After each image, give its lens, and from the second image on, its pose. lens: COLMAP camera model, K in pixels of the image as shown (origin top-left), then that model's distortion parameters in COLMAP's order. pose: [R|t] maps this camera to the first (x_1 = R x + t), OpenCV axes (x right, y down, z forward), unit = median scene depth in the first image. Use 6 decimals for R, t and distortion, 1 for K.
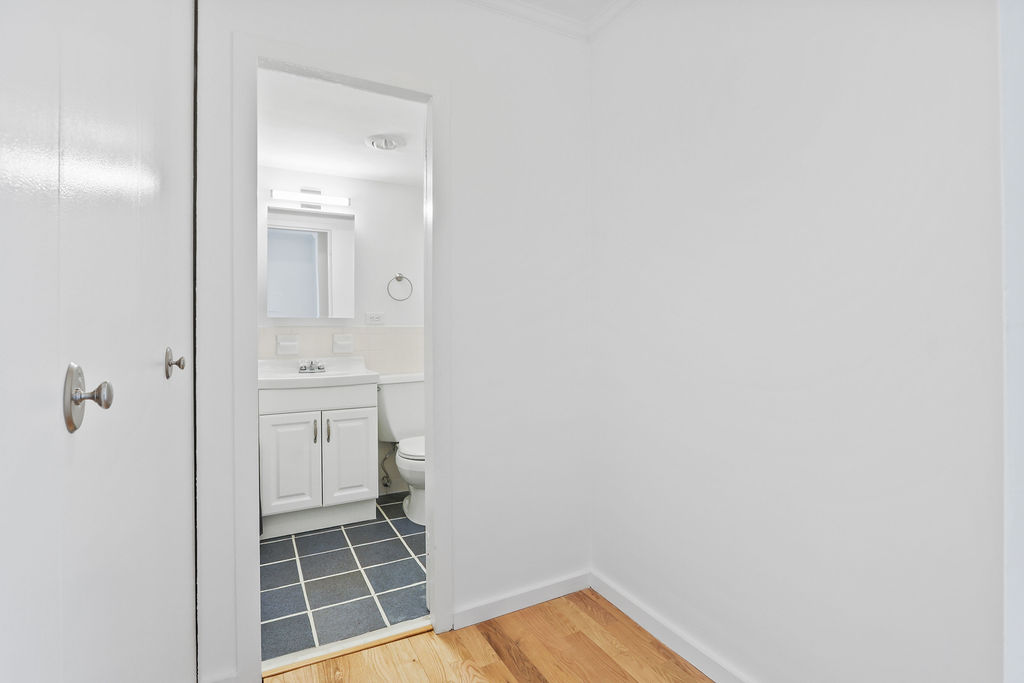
lens RADIAL K [[474.6, 0, 499.4], [0, 474.6, 329.6], [0, 0, 1]] dist [-0.013788, 0.002028]
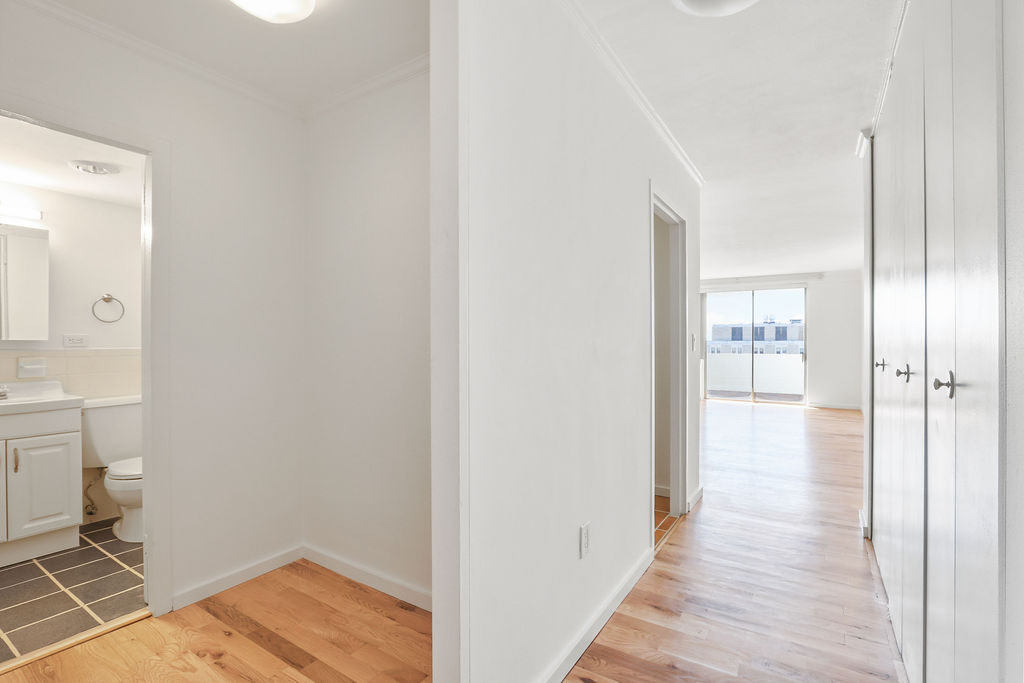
lens RADIAL K [[477.6, 0, 505.5], [0, 477.6, 344.1], [0, 0, 1]] dist [-0.012517, 0.001440]
pose [[0.873017, 0.004191, 0.487671, 0.032773], [-0.005317, 0.999985, 0.000925, -0.025153], [-0.487660, -0.003401, 0.873027, -0.293432]]
